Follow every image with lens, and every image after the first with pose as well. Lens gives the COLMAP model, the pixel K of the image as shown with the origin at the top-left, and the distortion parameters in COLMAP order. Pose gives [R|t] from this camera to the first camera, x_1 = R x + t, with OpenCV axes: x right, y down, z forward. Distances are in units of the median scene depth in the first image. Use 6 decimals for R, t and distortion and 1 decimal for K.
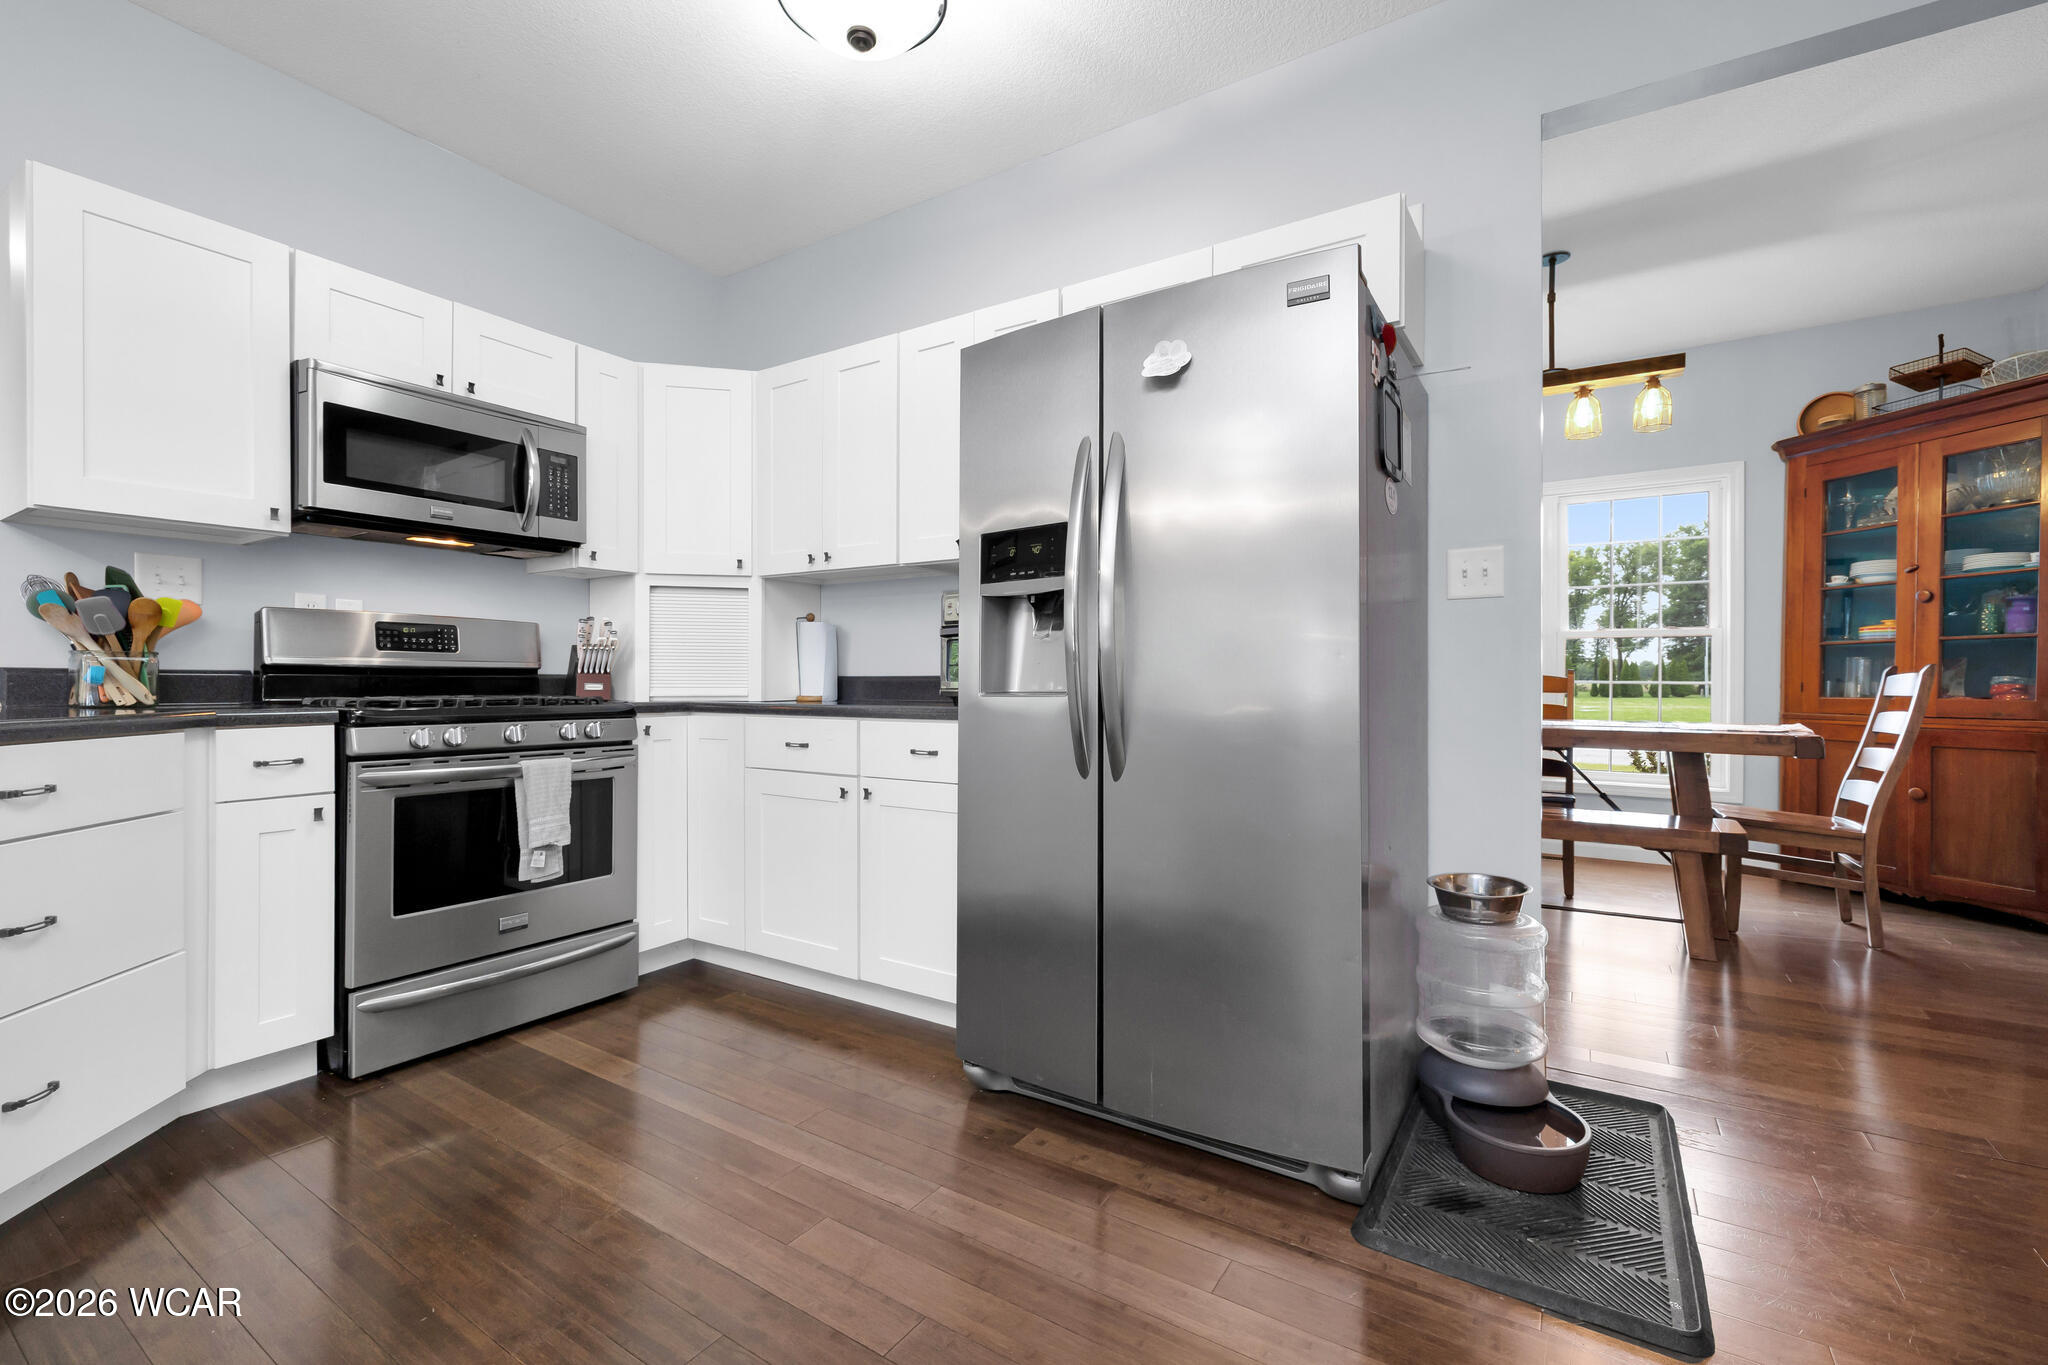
lens RADIAL K [[866.5, 0, 1024.2], [0, 866.5, 681.7], [0, 0, 1]] dist [0.001199, -0.000885]
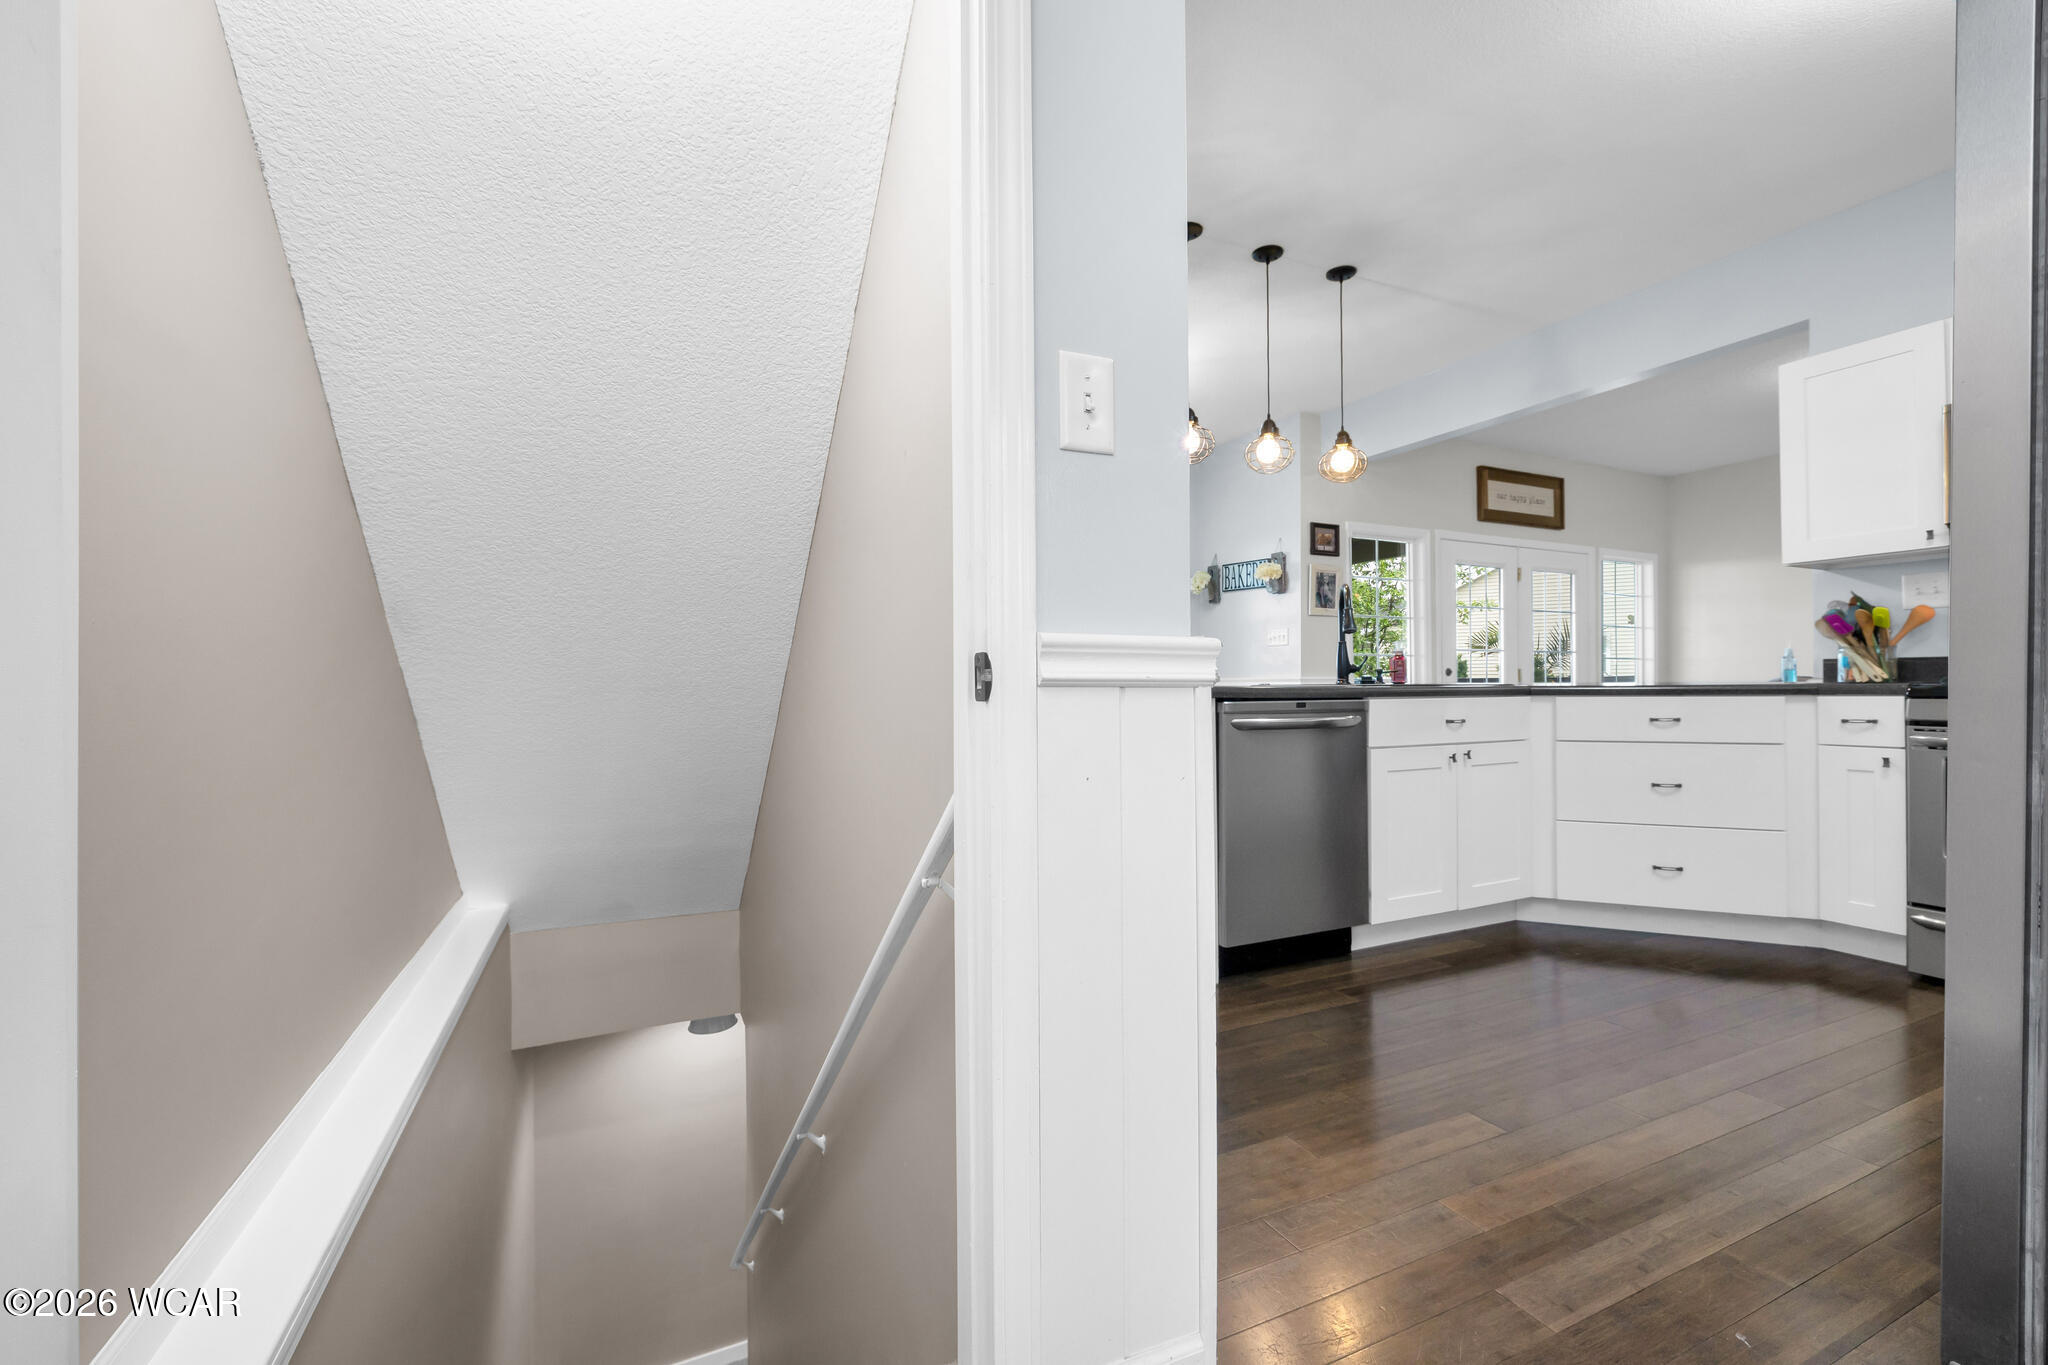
lens RADIAL K [[866.5, 0, 1018.6], [0, 866.5, 678.4], [0, 0, 1]] dist [0.001199, -0.000885]
pose [[-0.531739, -0.009645, -0.846853, 0.842064], [0.002026, 0.999918, -0.012661, 0.030440], [0.846906, -0.008447, -0.531676, 0.475119]]
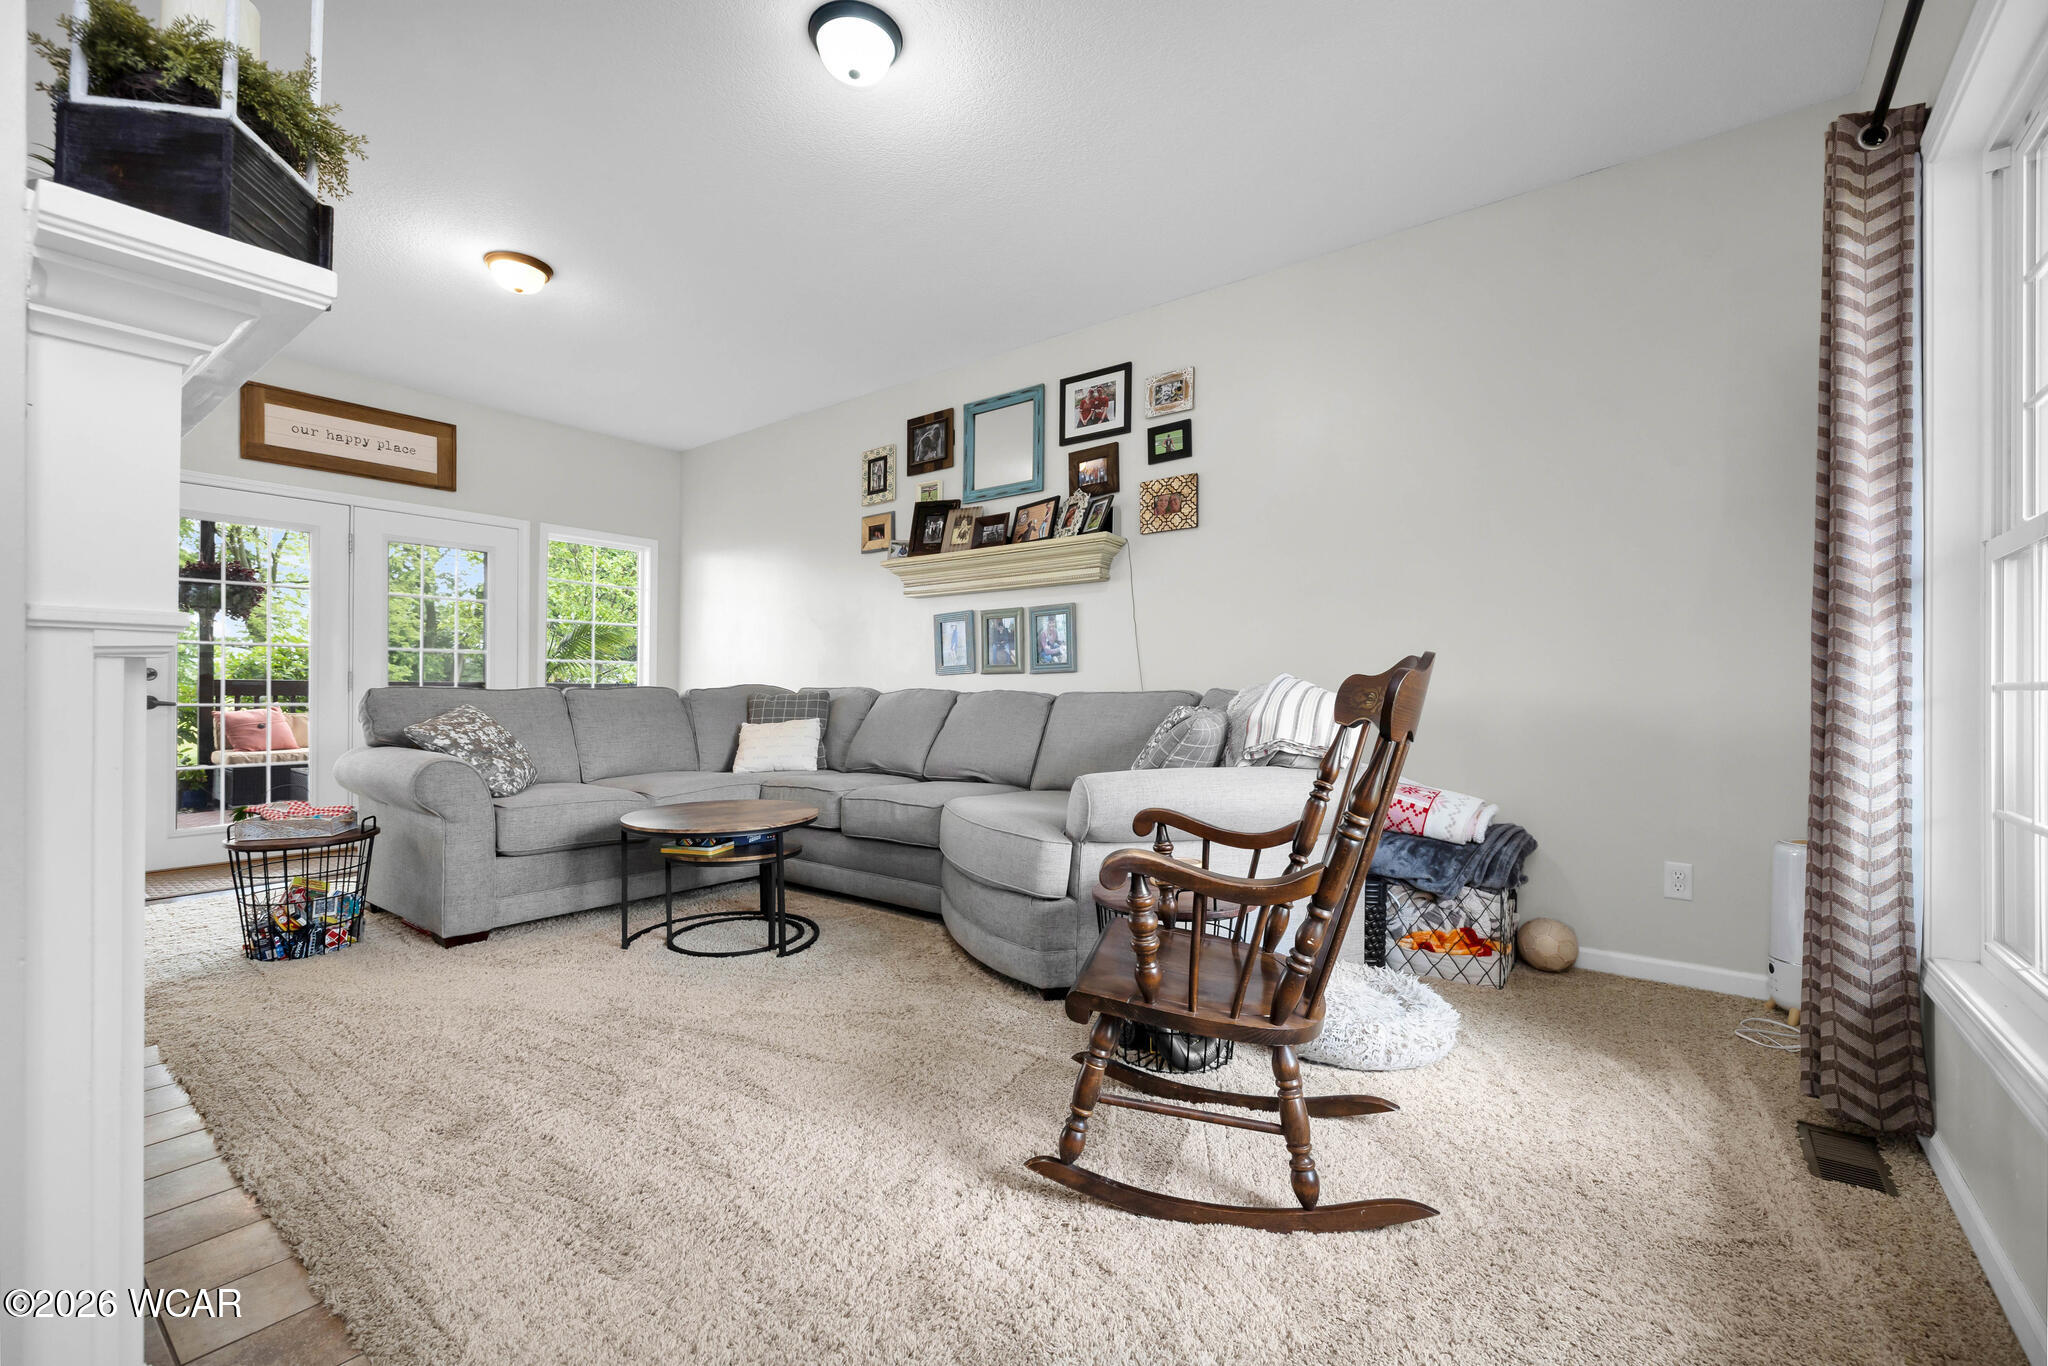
lens RADIAL K [[866.5, 0, 1021.0], [0, 866.5, 685.5], [0, 0, 1]] dist [0.001199, -0.000885]
pose [[-0.082239, -0.006193, -0.996593, -0.395602], [-0.003344, 0.999977, -0.005938, 0.006146], [0.996607, 0.002845, -0.082257, 1.999819]]
